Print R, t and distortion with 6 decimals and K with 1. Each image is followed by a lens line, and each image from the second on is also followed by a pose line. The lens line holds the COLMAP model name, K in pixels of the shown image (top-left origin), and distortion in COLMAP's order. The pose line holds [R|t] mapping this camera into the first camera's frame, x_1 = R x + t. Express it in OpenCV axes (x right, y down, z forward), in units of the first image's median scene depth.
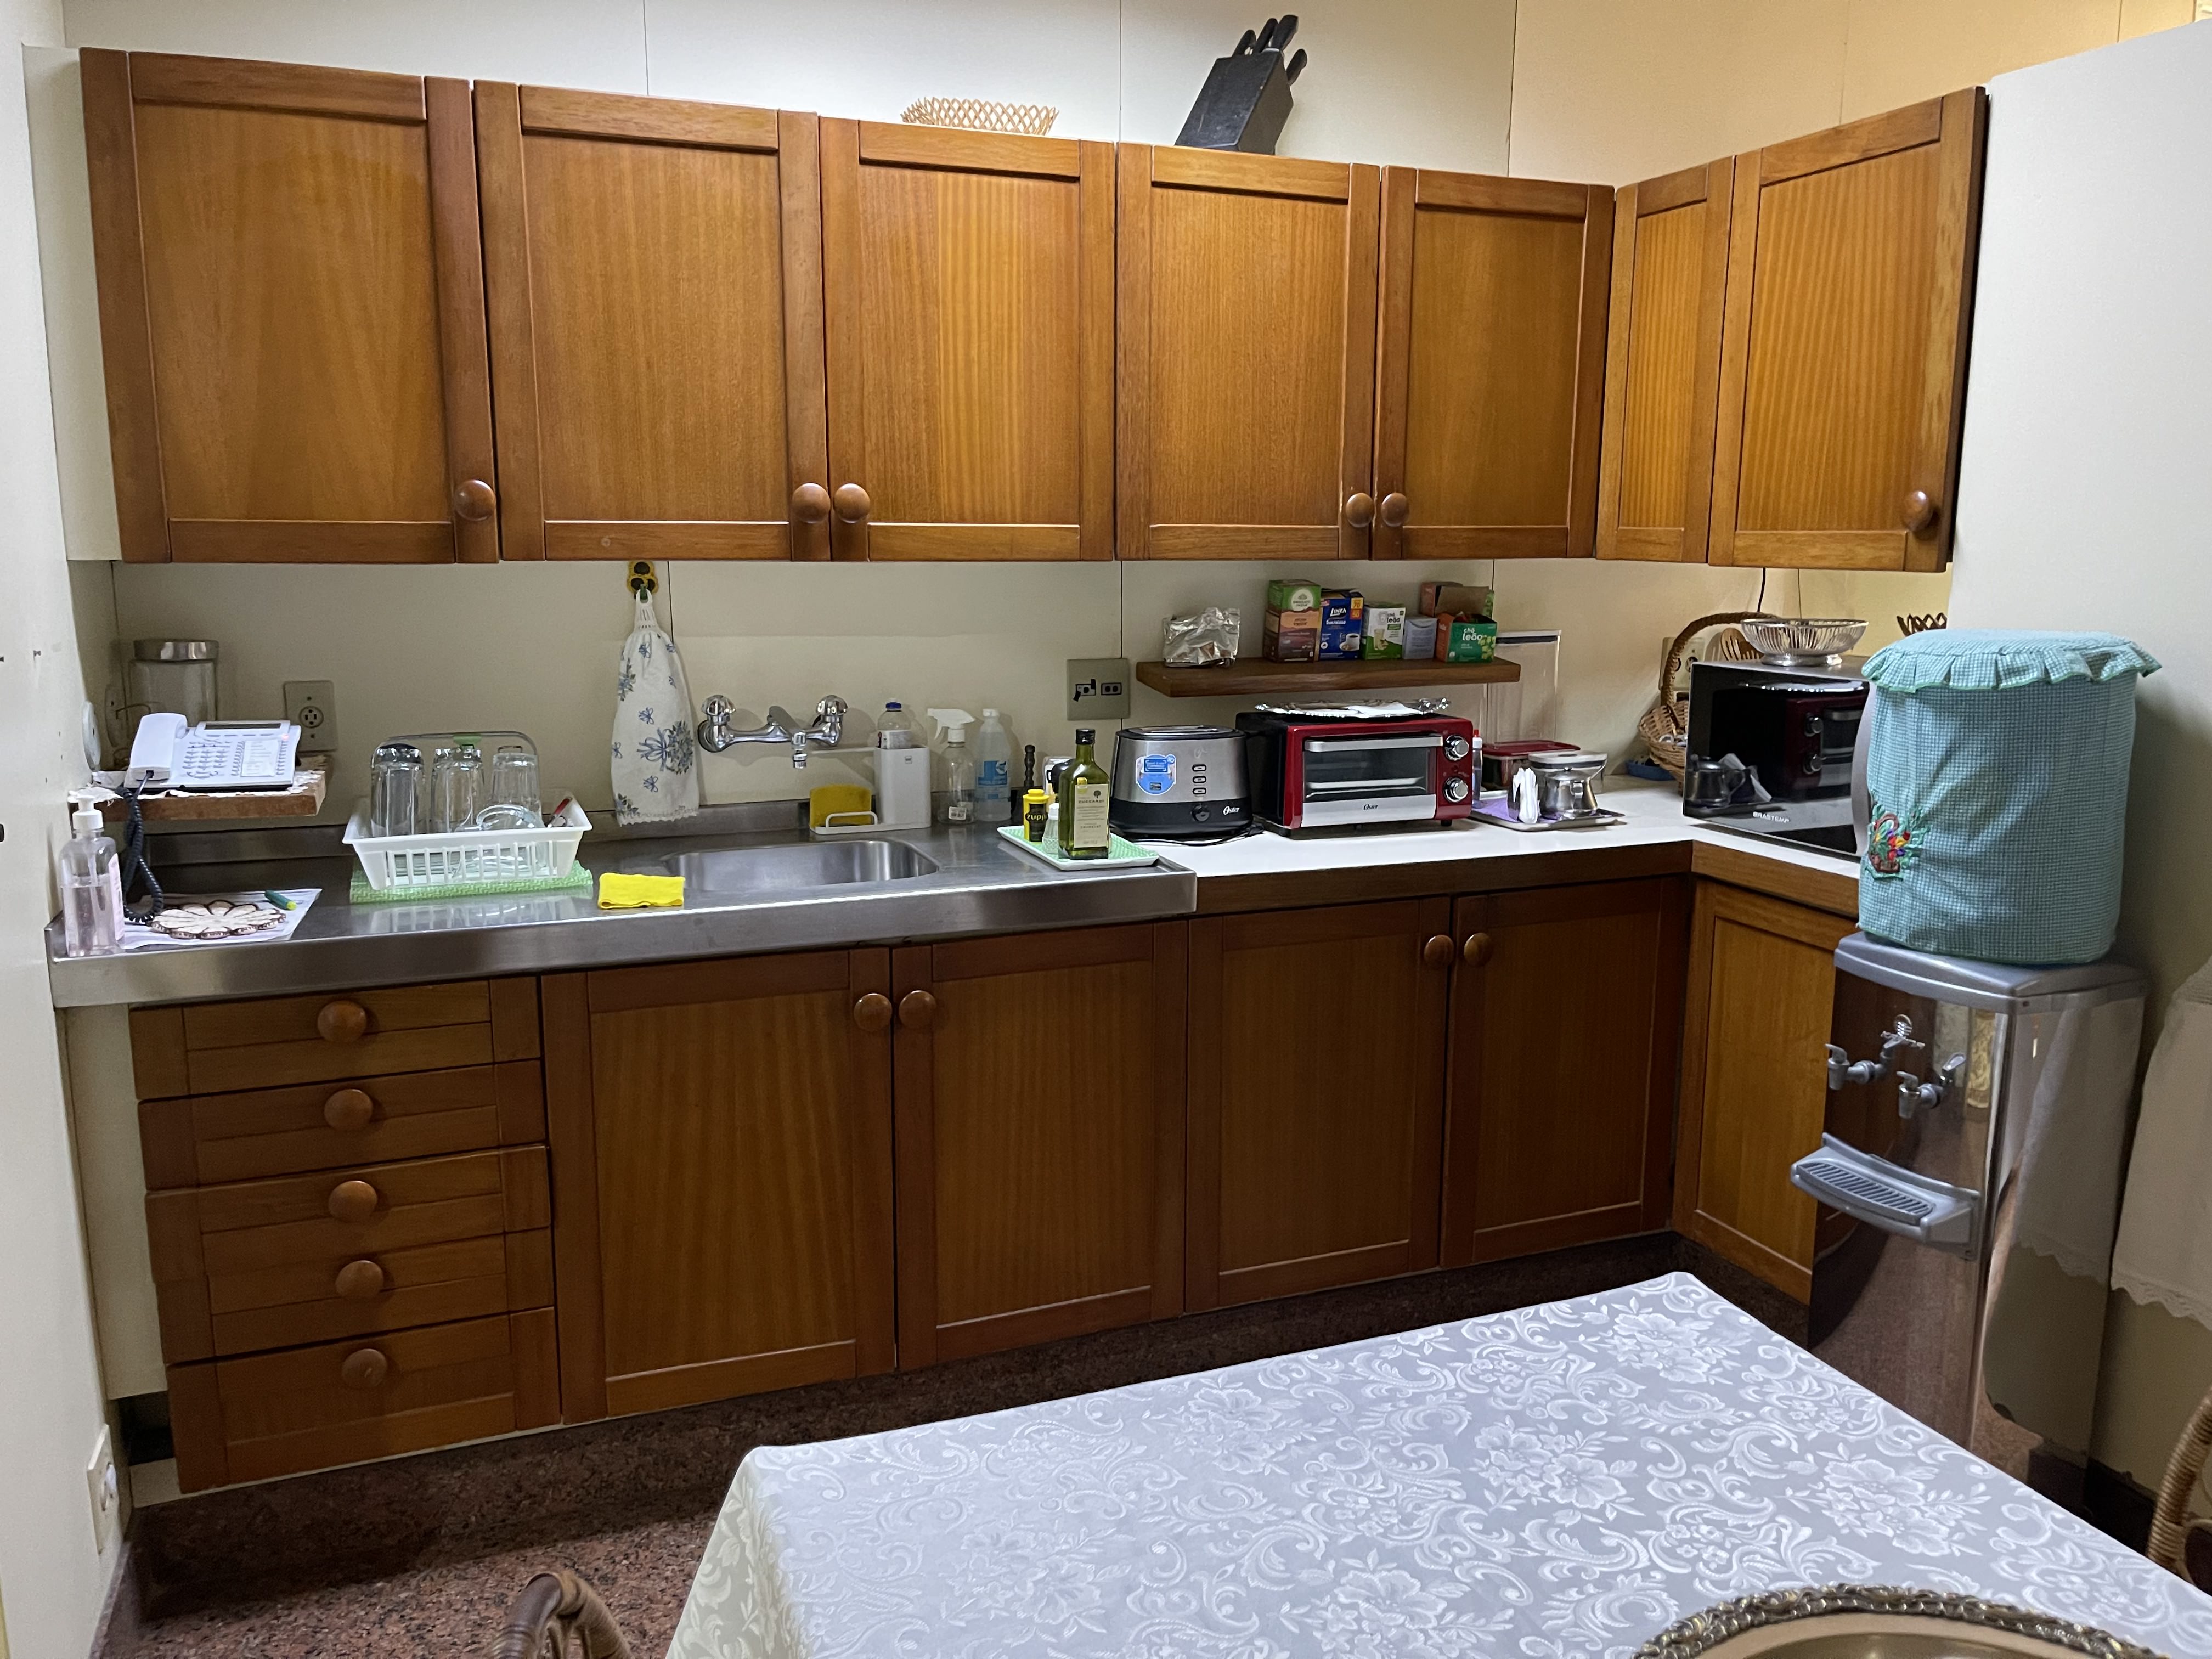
lens RADIAL K [[1667.0, 0, 1105.0], [0, 1667.0, 819.0], [0, 0, 1]] dist [0.076510, -0.110401]
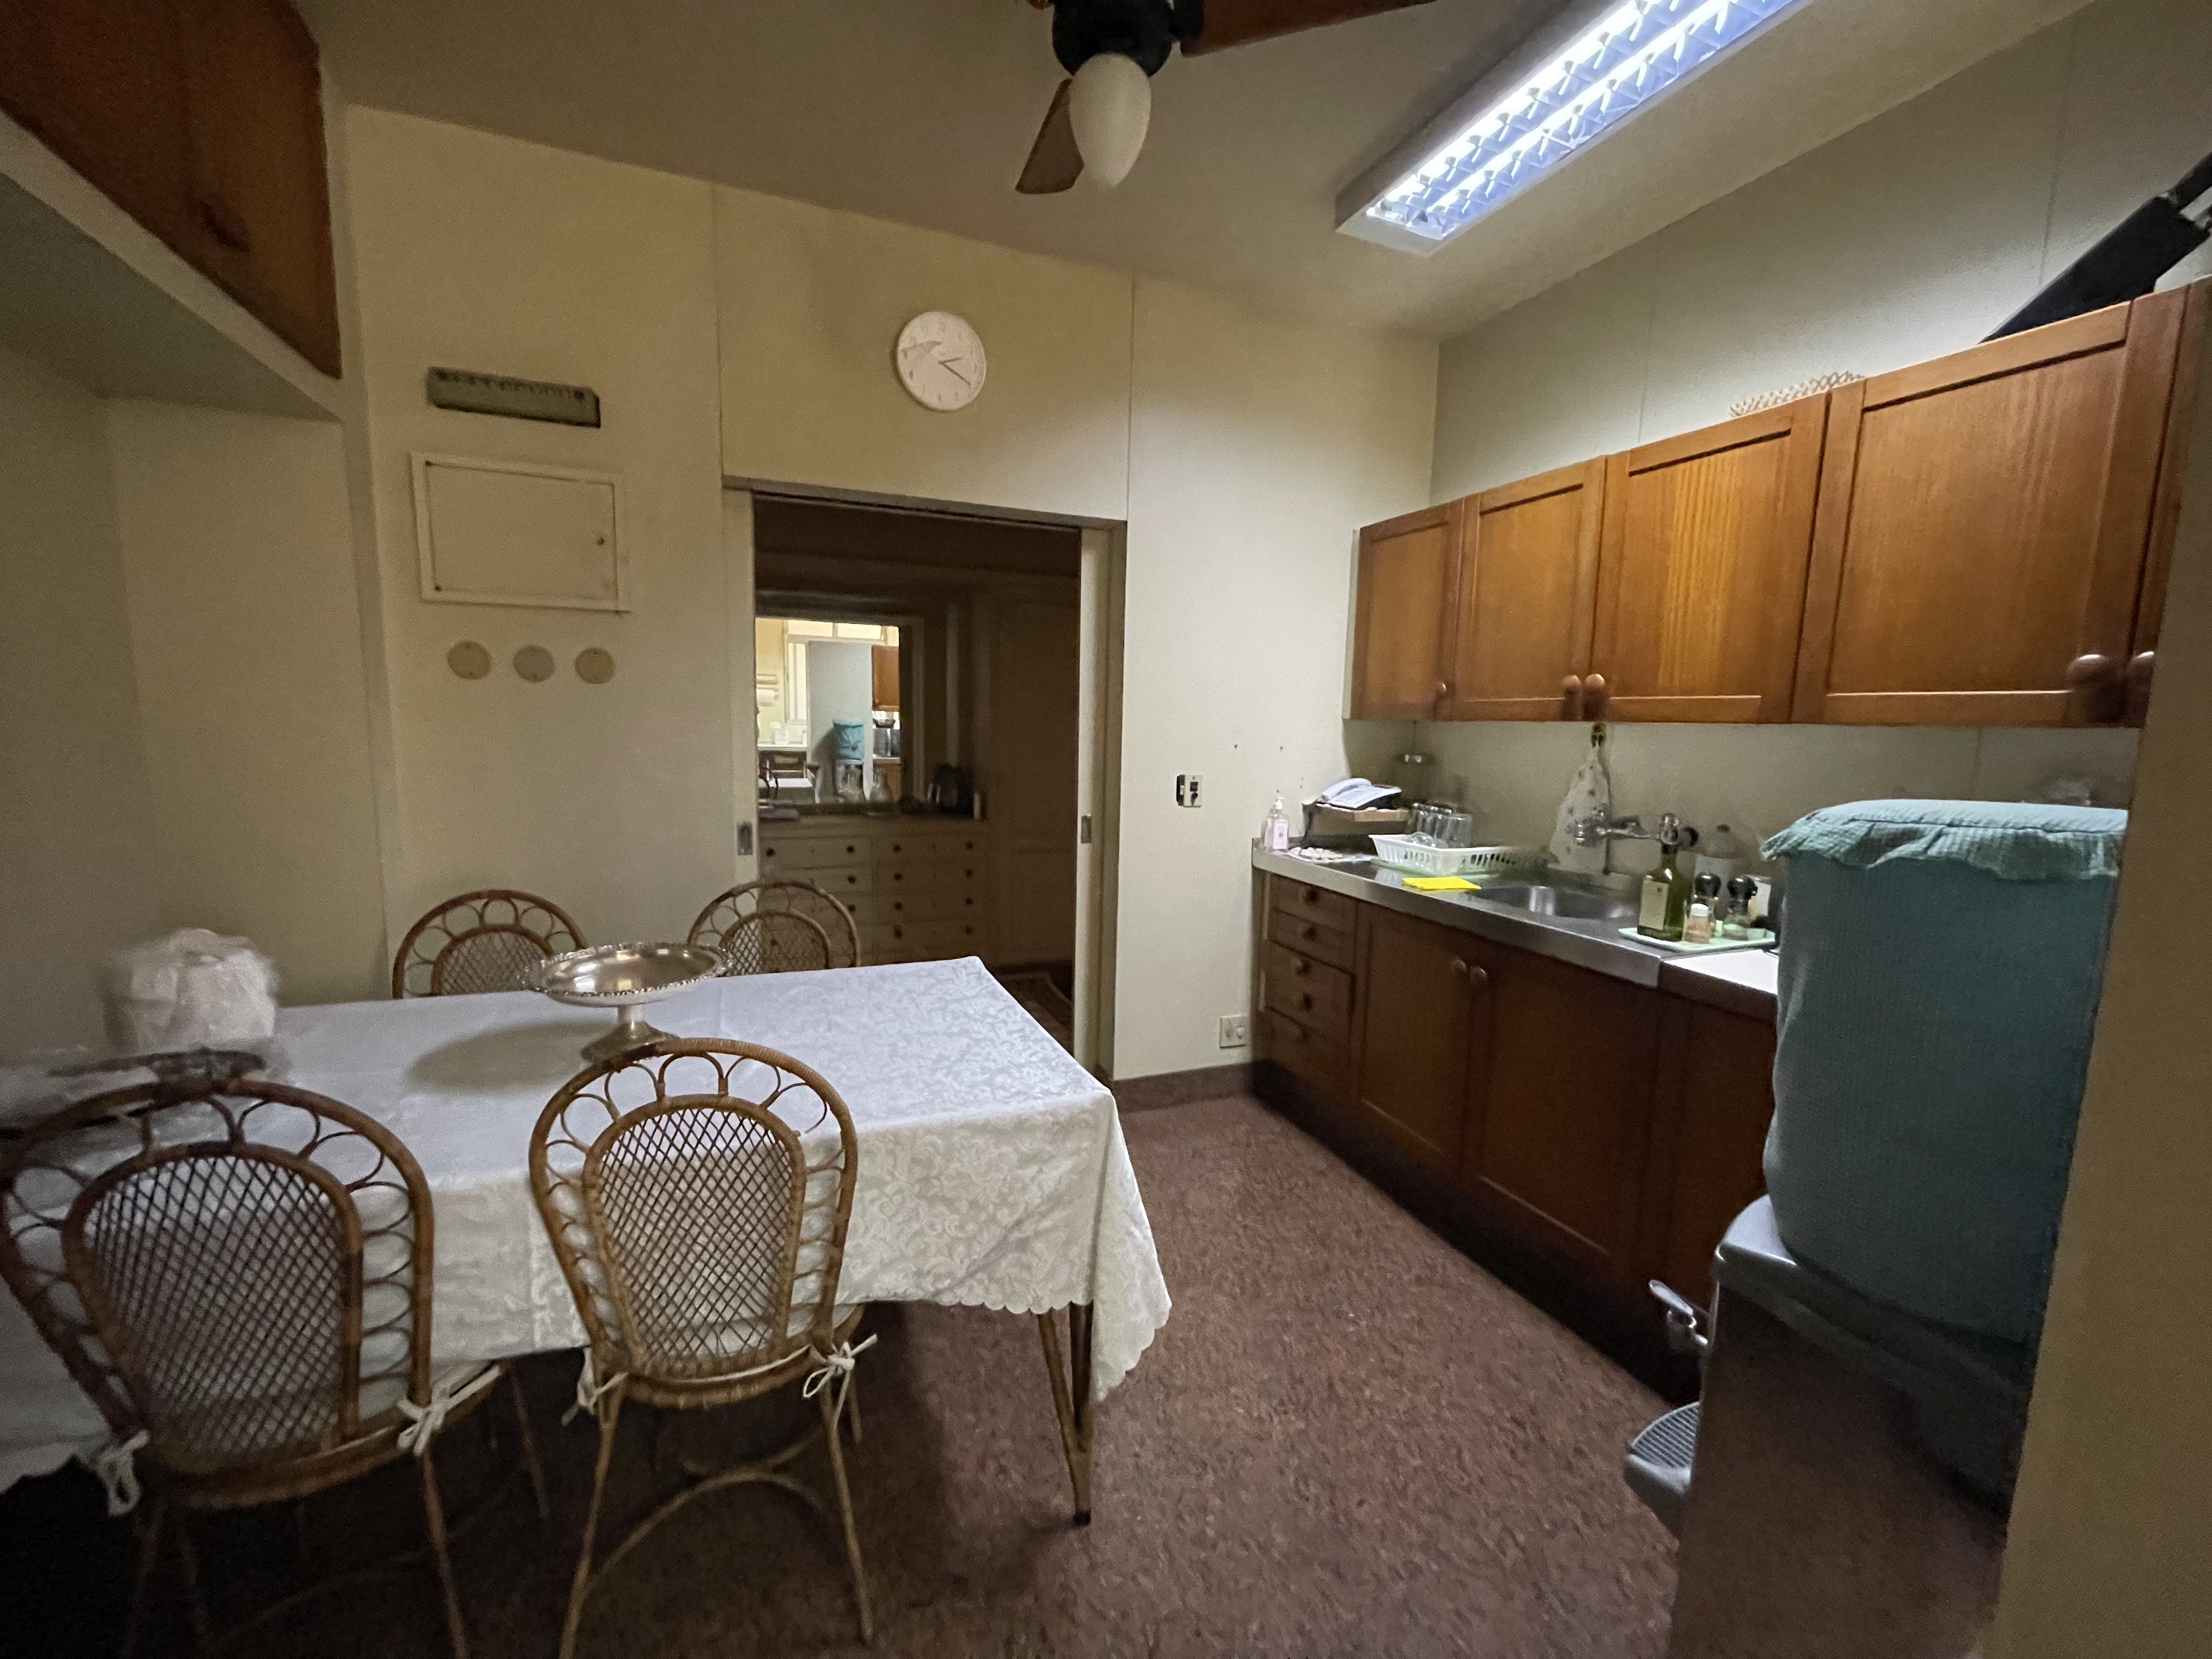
lens RADIAL K [[891.2, 0, 1097.0], [0, 891.2, 833.4], [0, 0, 1]] dist [0.000139, -0.000720]
pose [[0.014571, 0.123186, -0.992277, 0.703727], [-0.191128, 0.974427, 0.118164, -0.057829], [0.981457, 0.187930, 0.037743, 0.512110]]
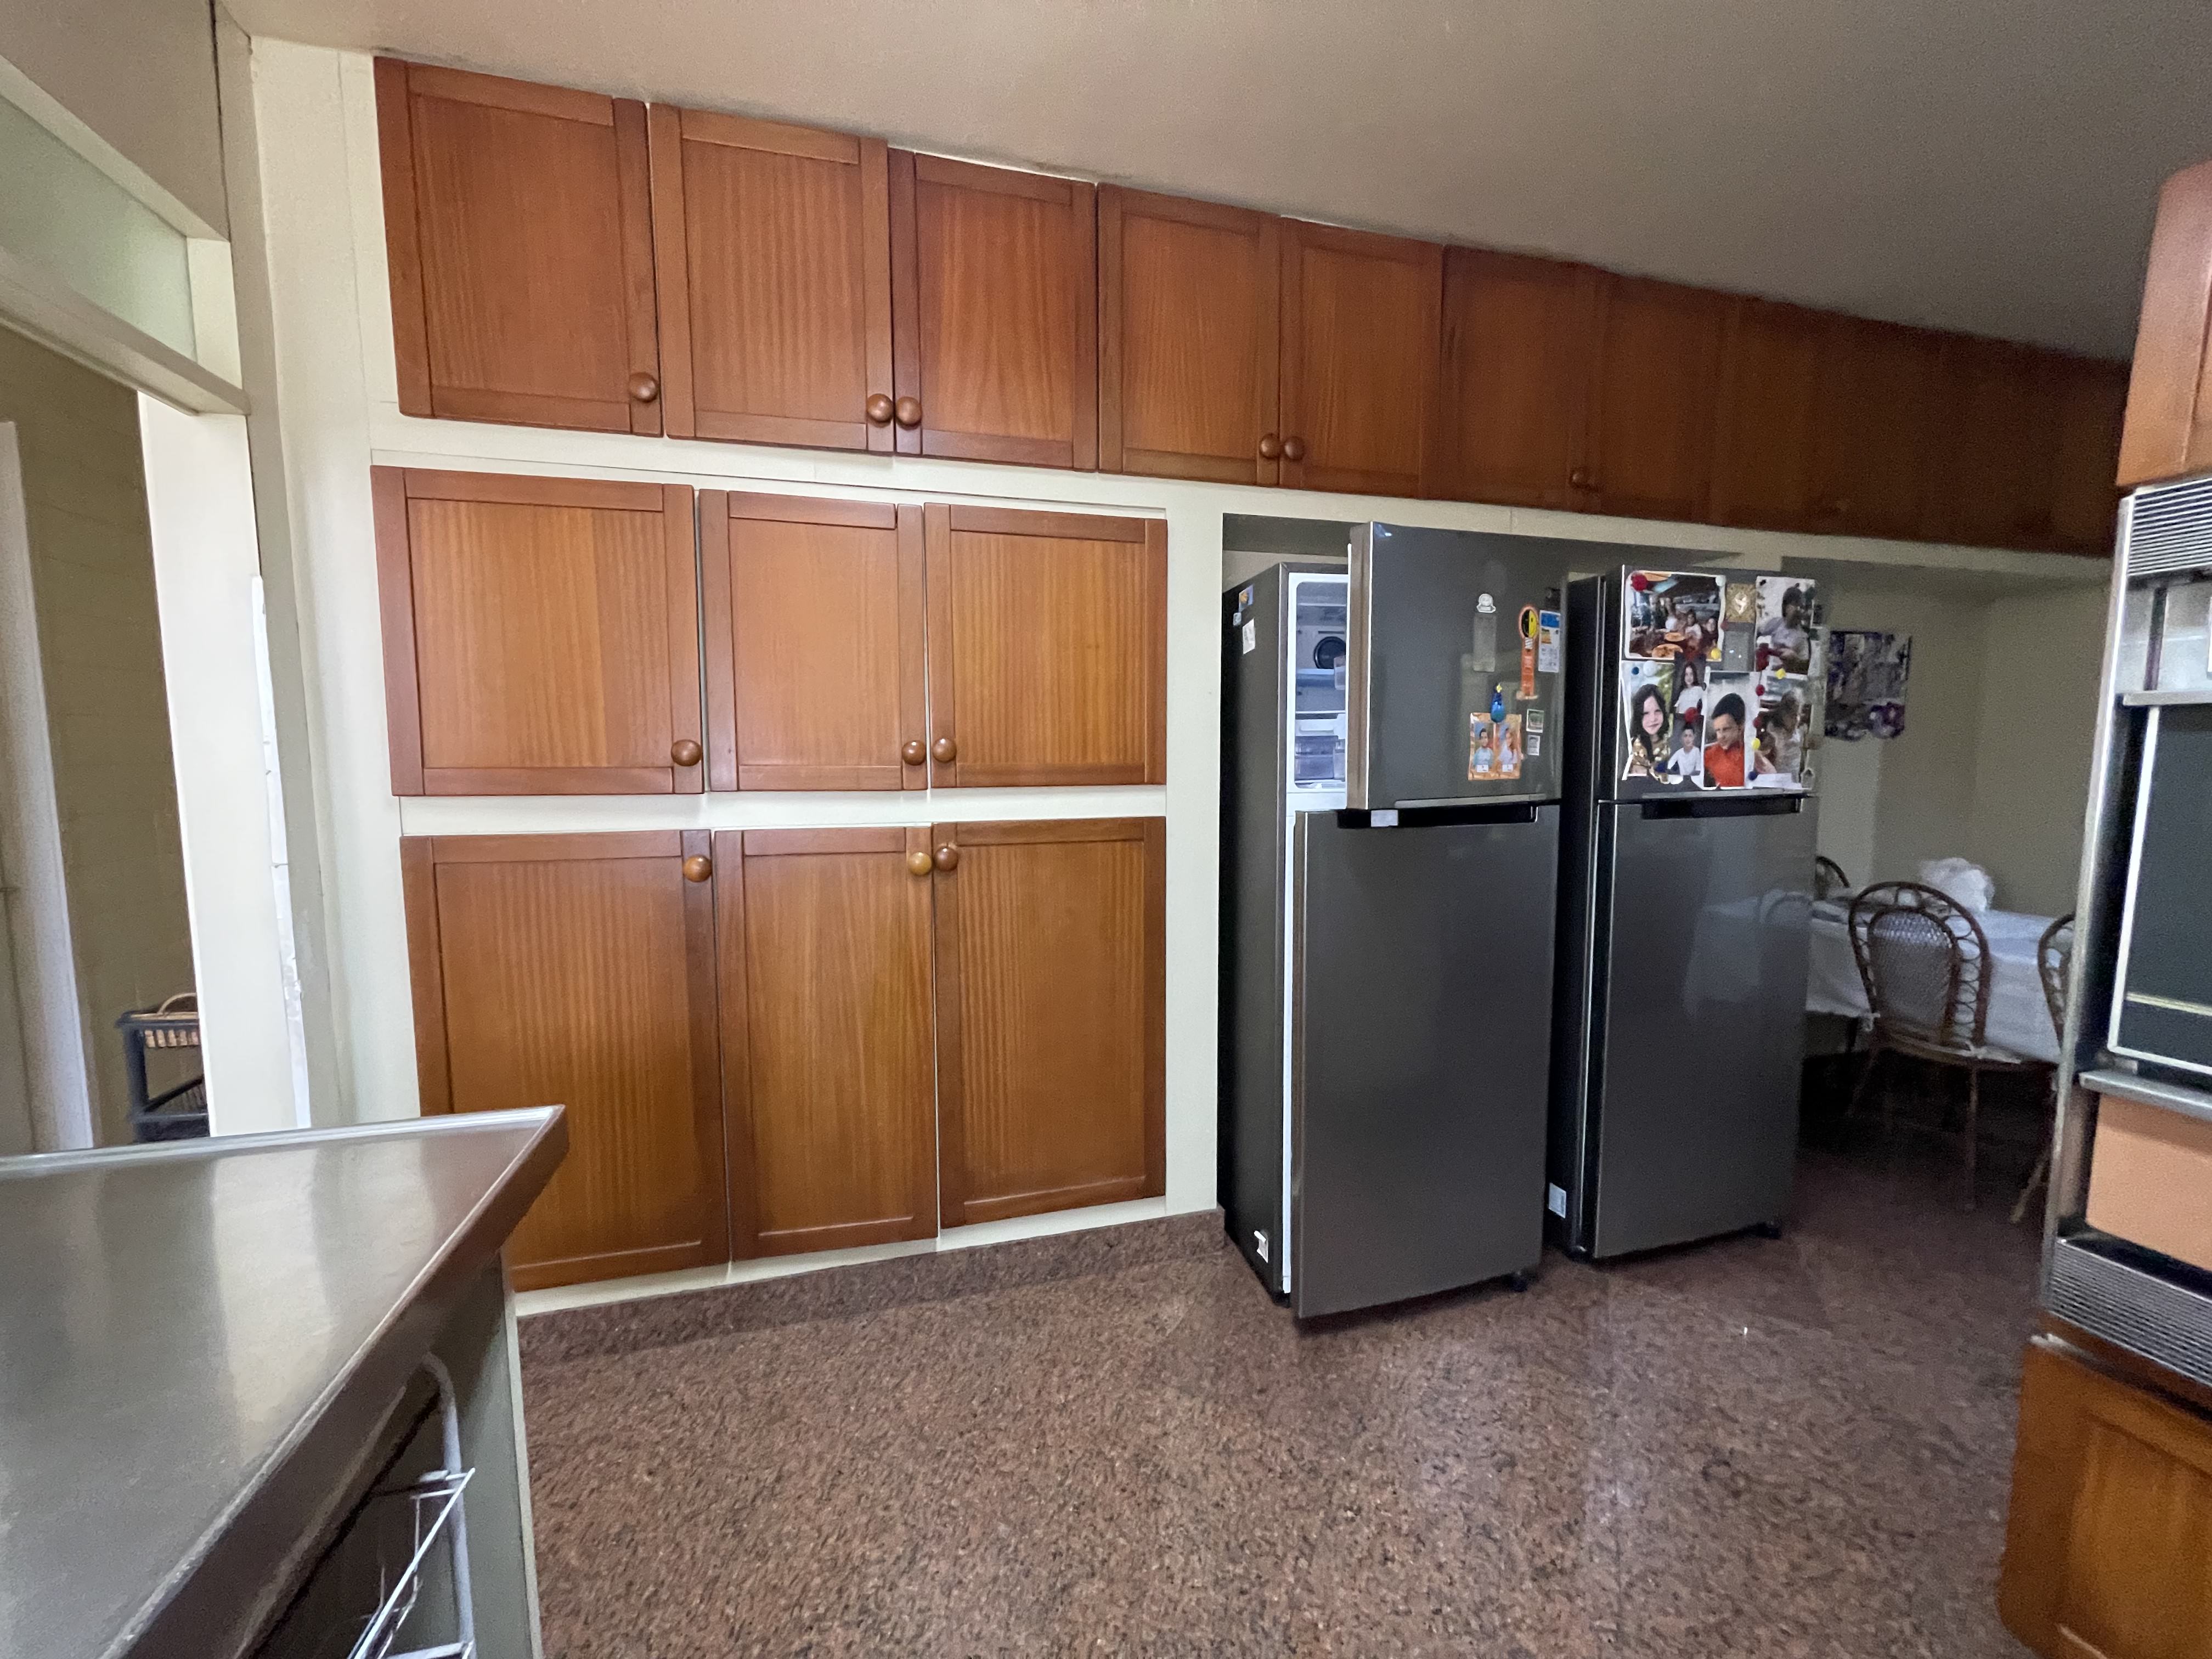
lens RADIAL K [[891.2, 0, 1097.0], [0, 891.2, 833.4], [0, 0, 1]] dist [0.000139, -0.000720]
pose [[-0.995582, -0.005249, 0.093749, 1.206486], [0.018837, 0.966974, 0.254178, -0.187056], [-0.091987, 0.254821, -0.962603, 1.263670]]
